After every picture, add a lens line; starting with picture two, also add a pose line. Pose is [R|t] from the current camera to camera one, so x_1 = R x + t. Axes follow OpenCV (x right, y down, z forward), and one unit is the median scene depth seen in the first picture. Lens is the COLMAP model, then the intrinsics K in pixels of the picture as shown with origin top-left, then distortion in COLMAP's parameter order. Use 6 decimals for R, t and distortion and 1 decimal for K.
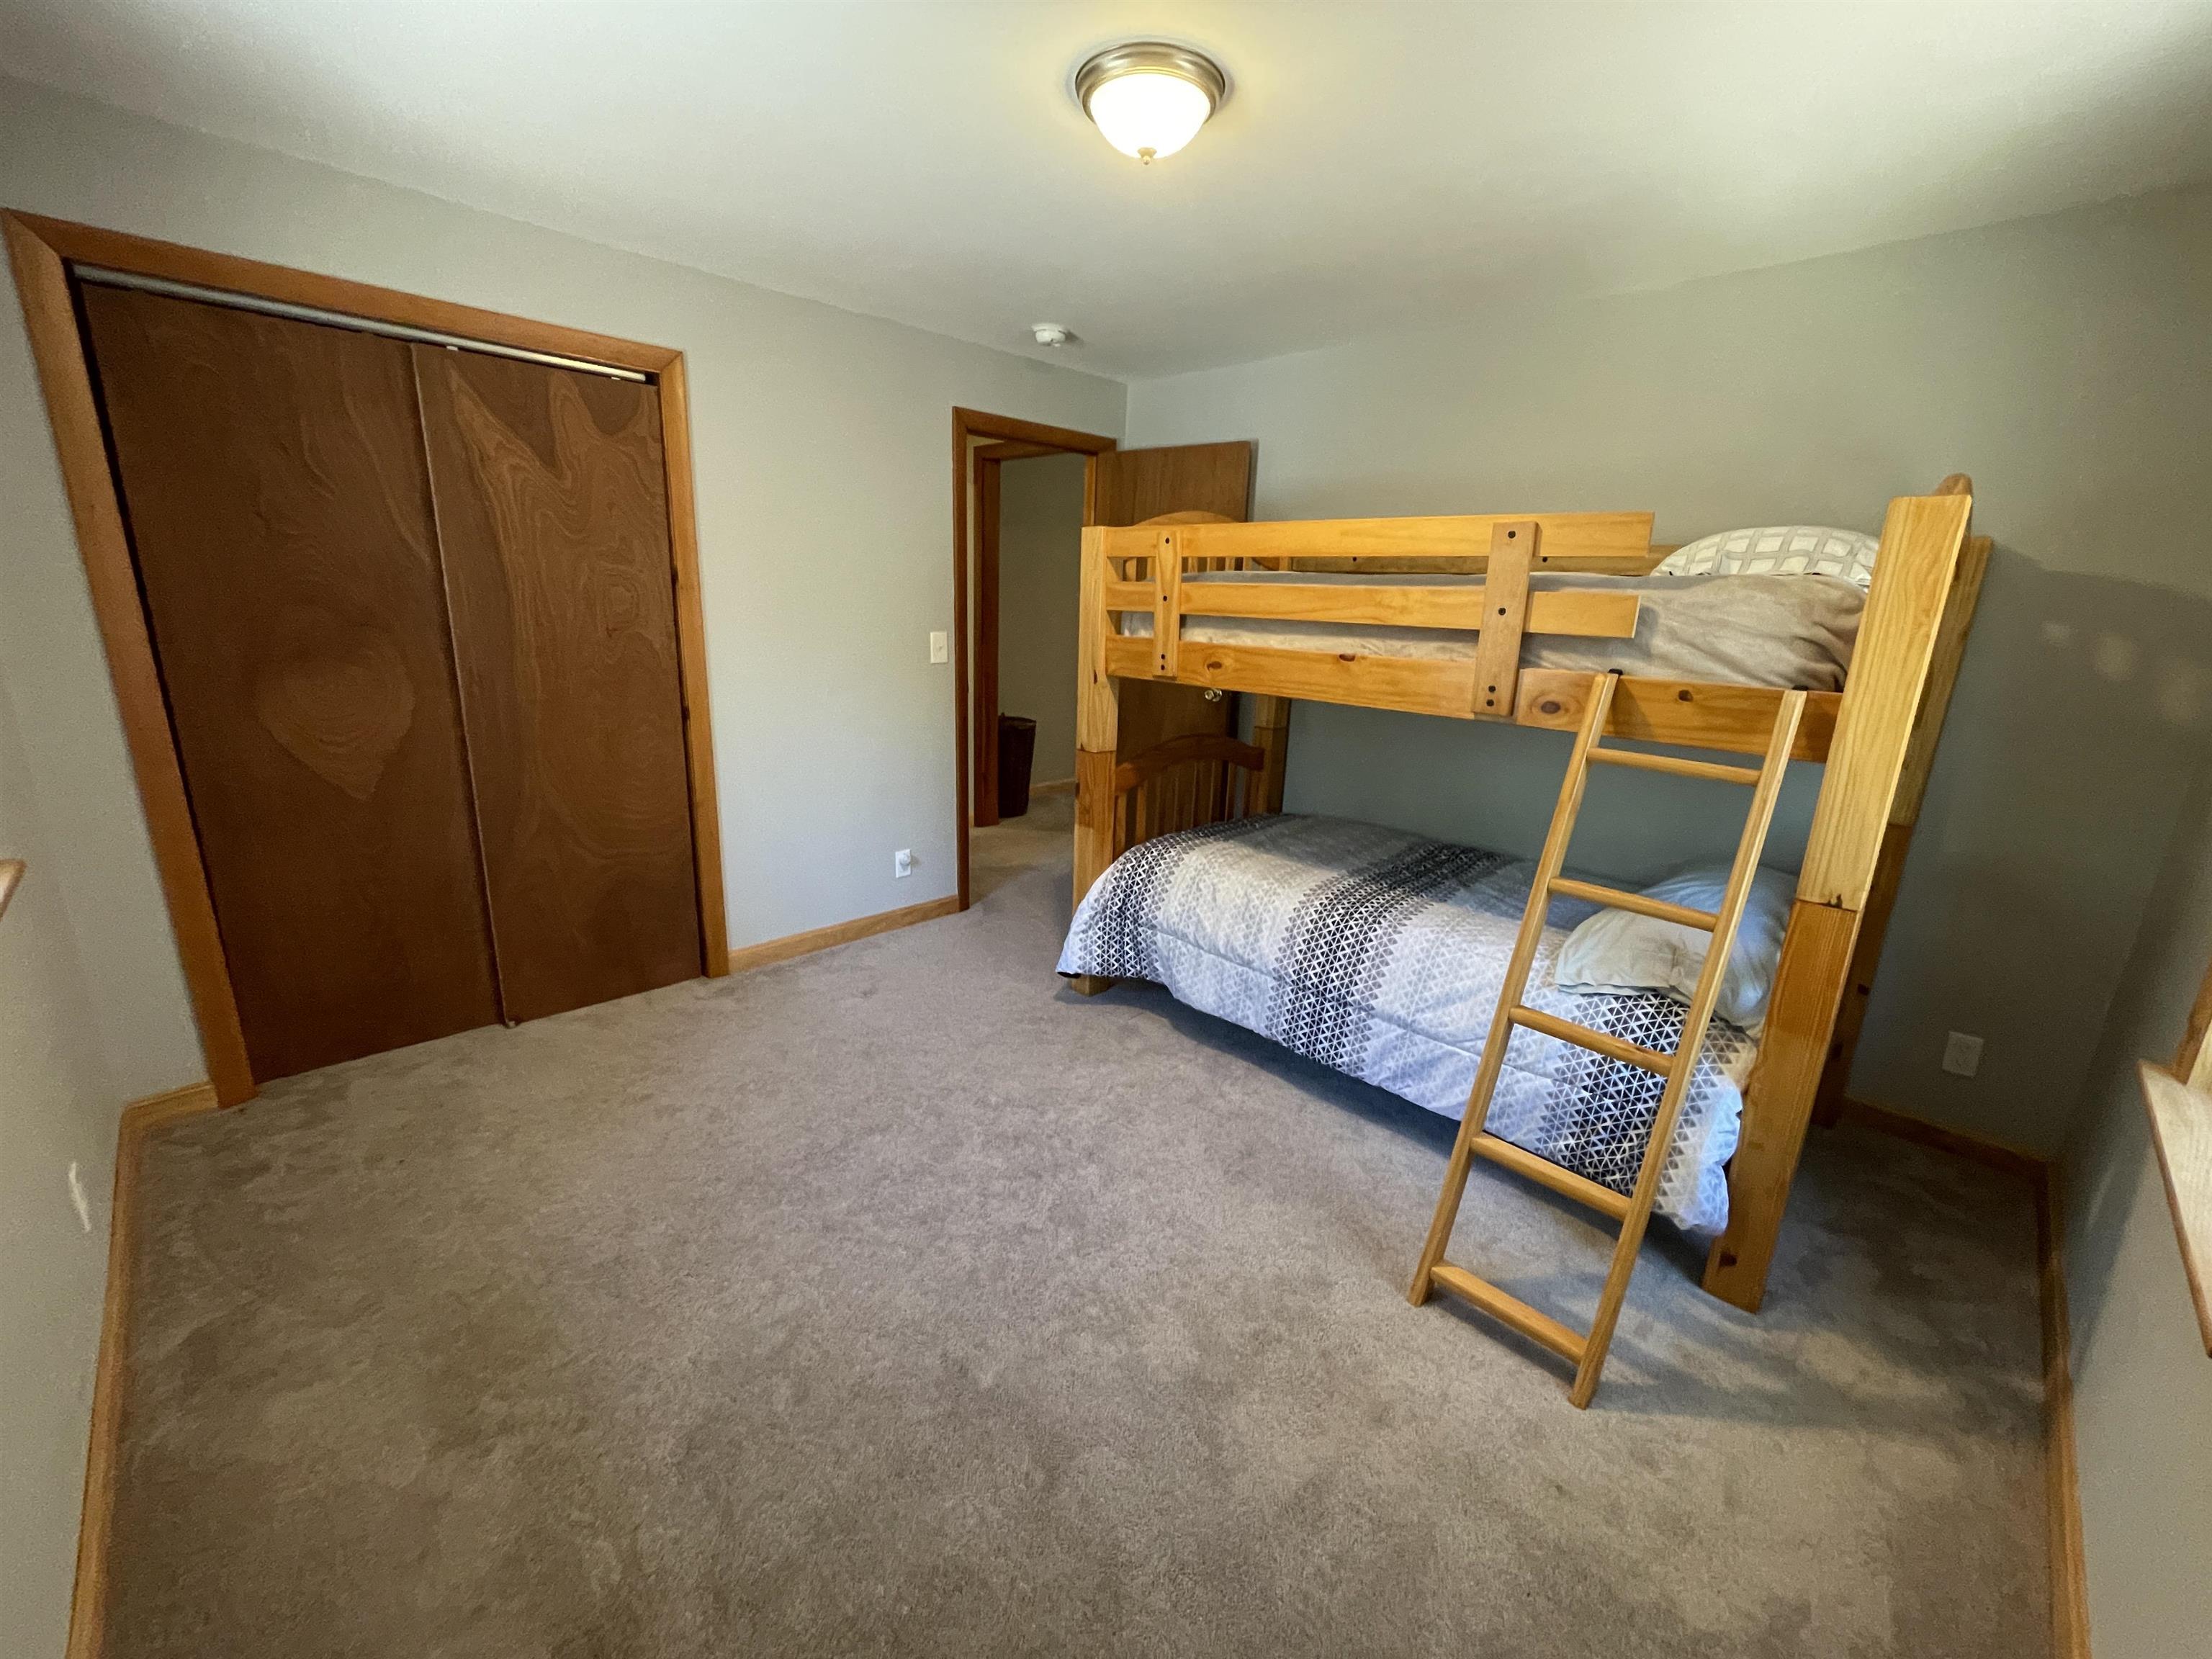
lens RADIAL K [[892.4, 0, 1103.3], [0, 892.4, 827.2], [0, 0, 1]] dist [-0.002093, -0.000238]
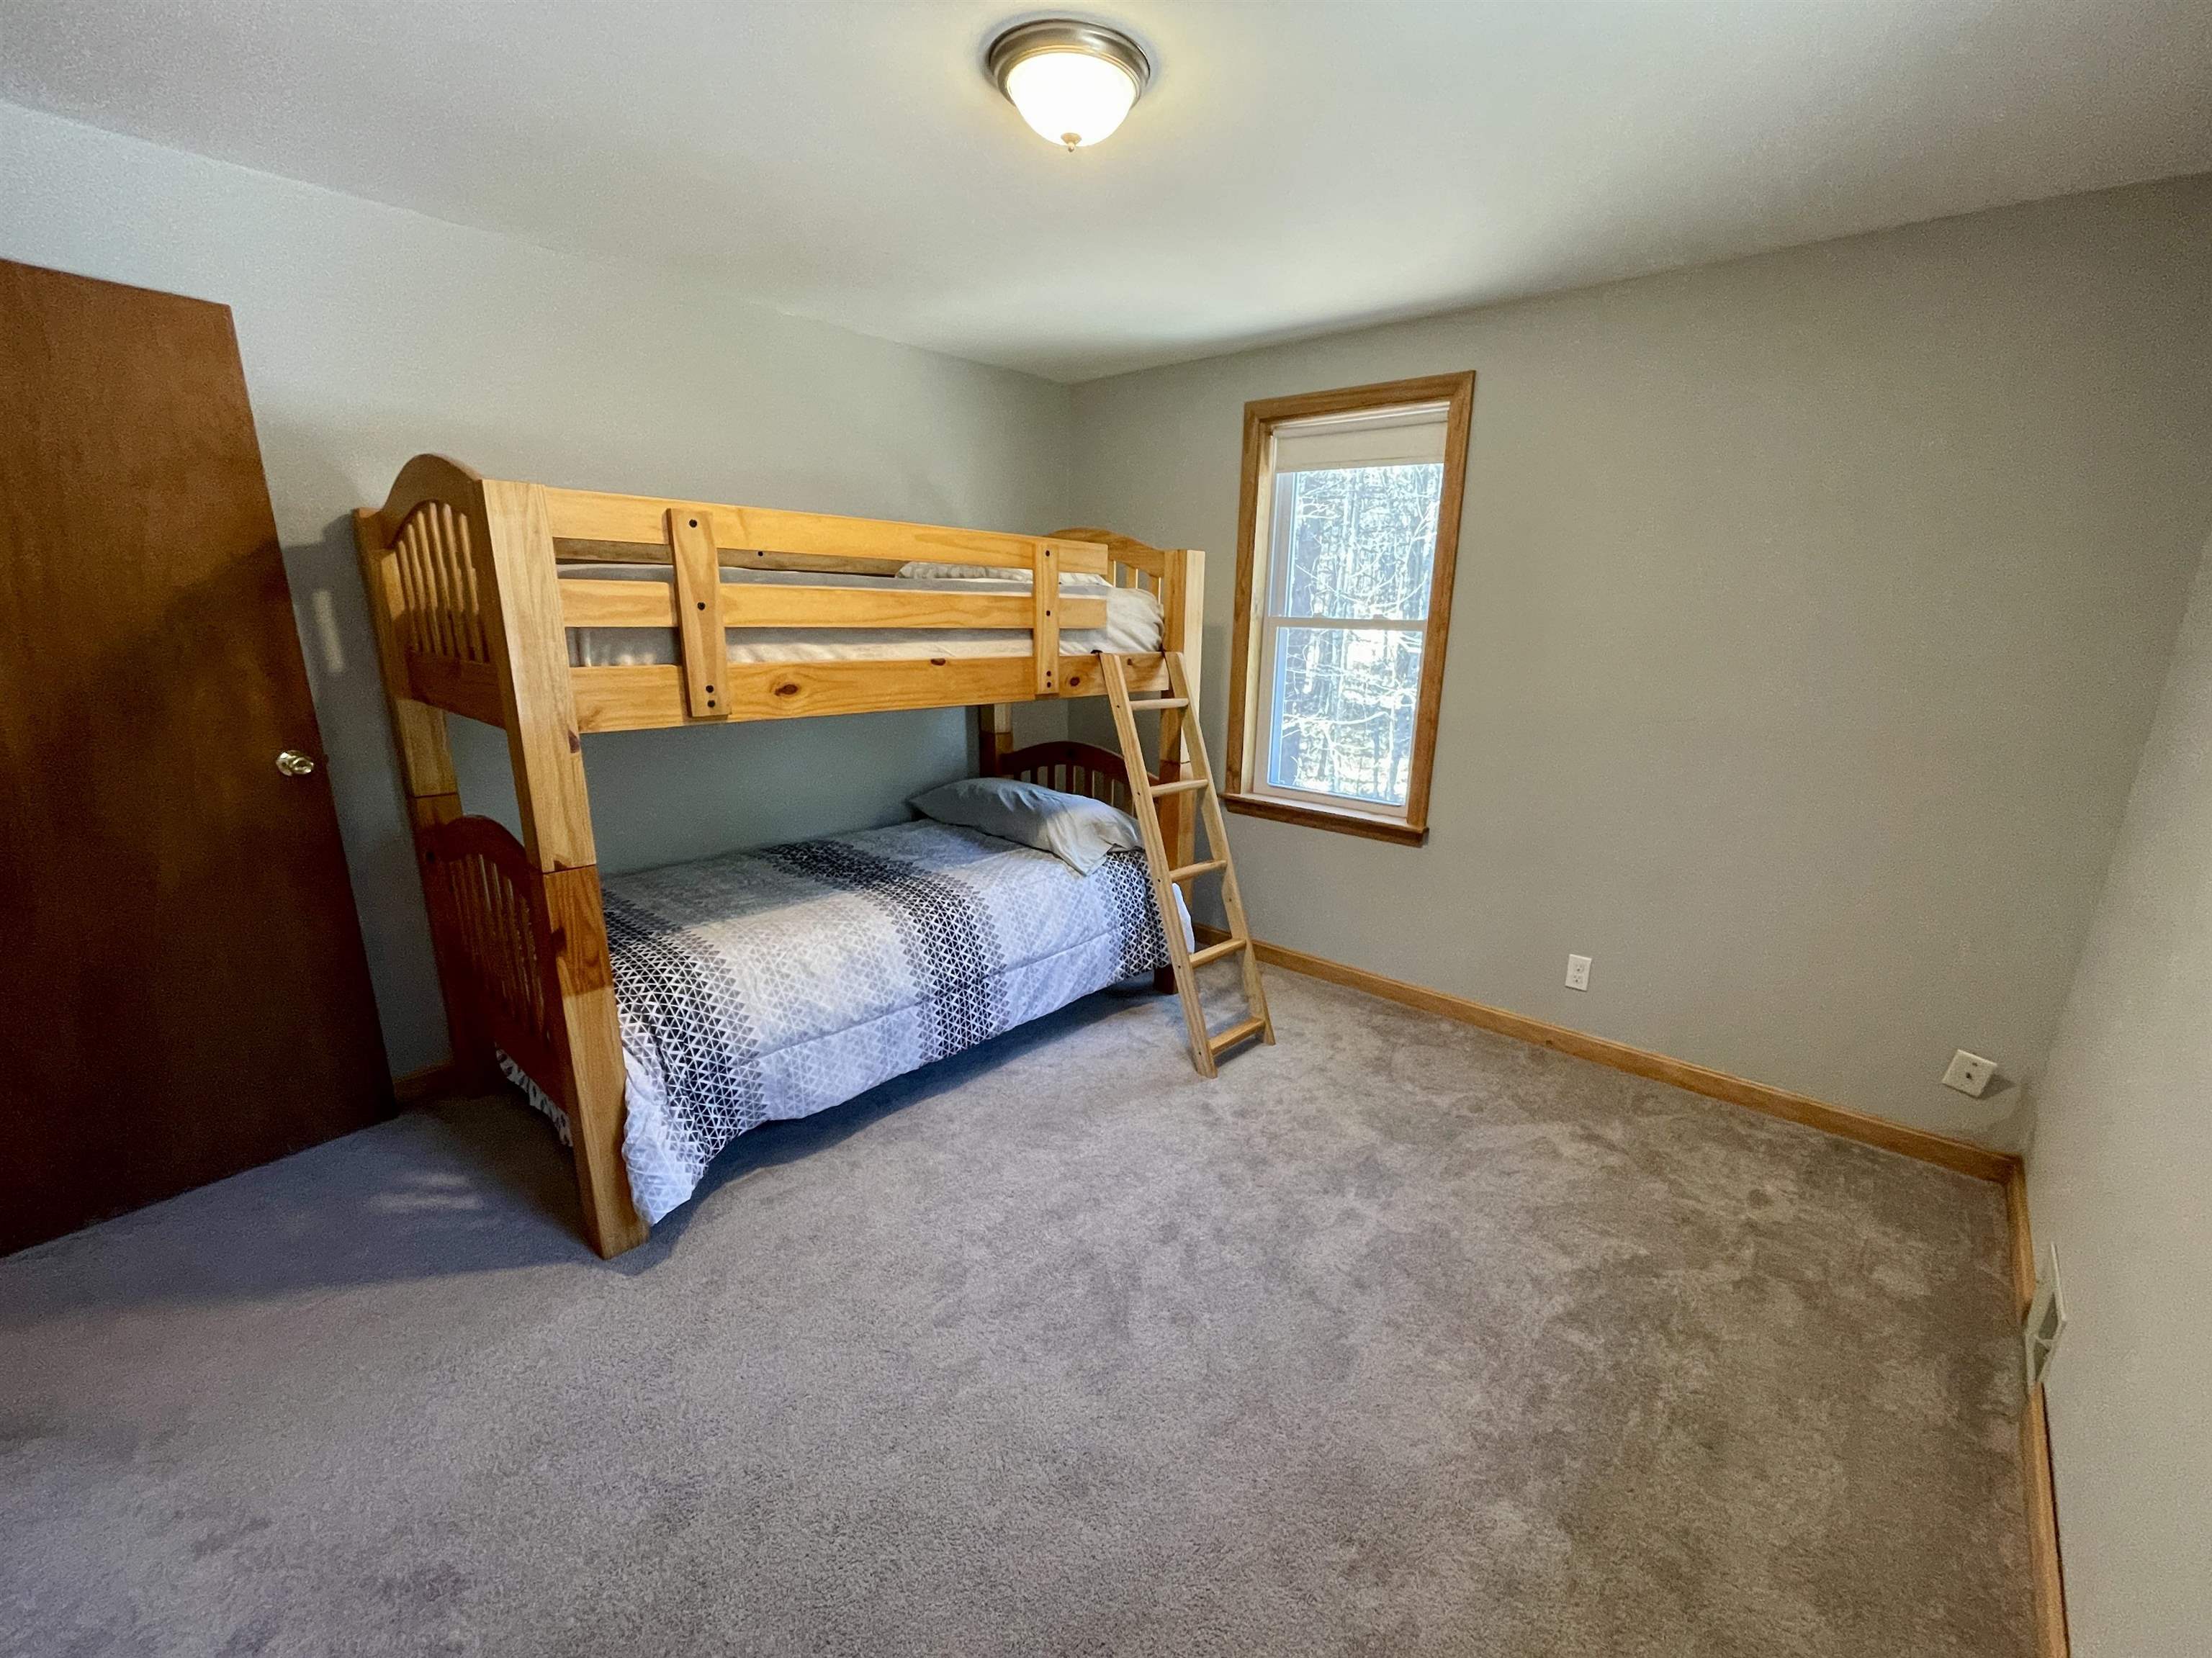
lens RADIAL K [[918.3, 0, 1110.9], [0, 918.3, 864.5], [0, 0, 1]] dist [0.029069, -0.000041]
pose [[-0.060071, -0.295383, 0.953488, -0.709769], [0.234759, 0.924240, 0.301112, -0.214992], [-0.970196, 0.241928, 0.013824, 0.740390]]
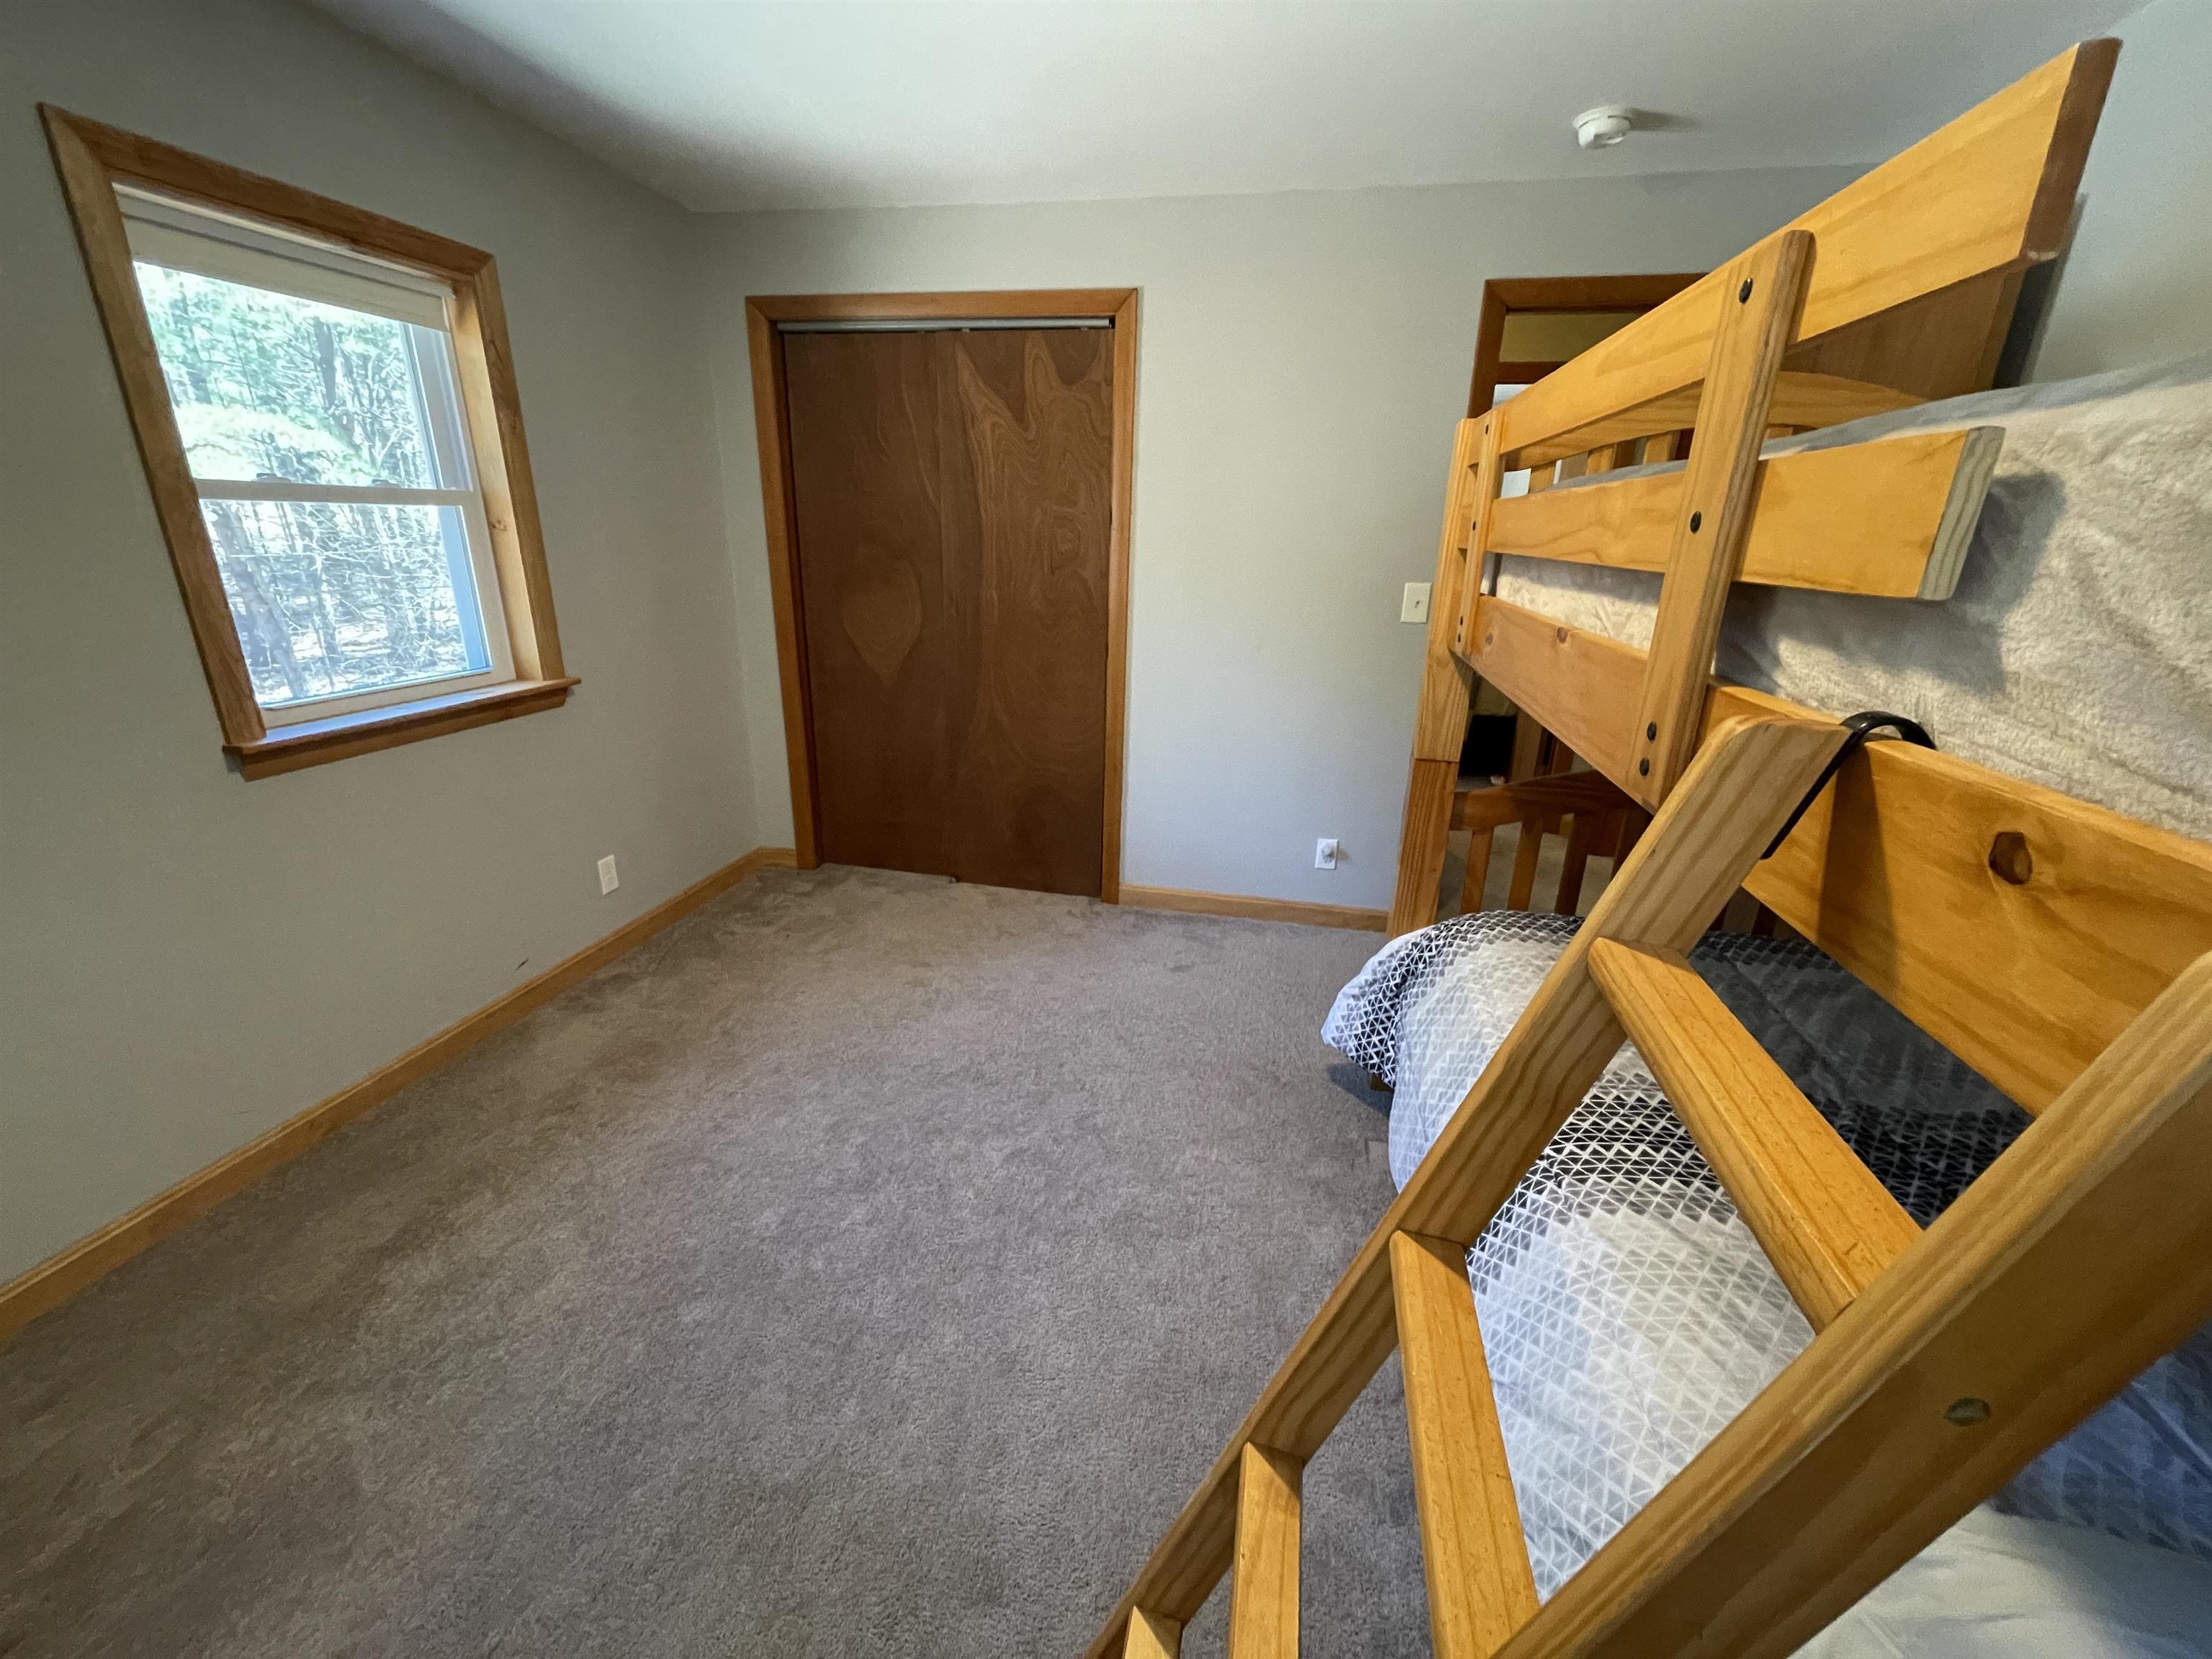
lens RADIAL K [[892.4, 0, 1103.3], [0, 892.4, 827.2], [0, 0, 1]] dist [-0.002093, -0.000238]
pose [[0.547519, 0.246917, -0.799535, 0.477710], [-0.214817, 0.964928, 0.150888, -0.094947], [0.808750, 0.089140, 0.581358, 0.458499]]
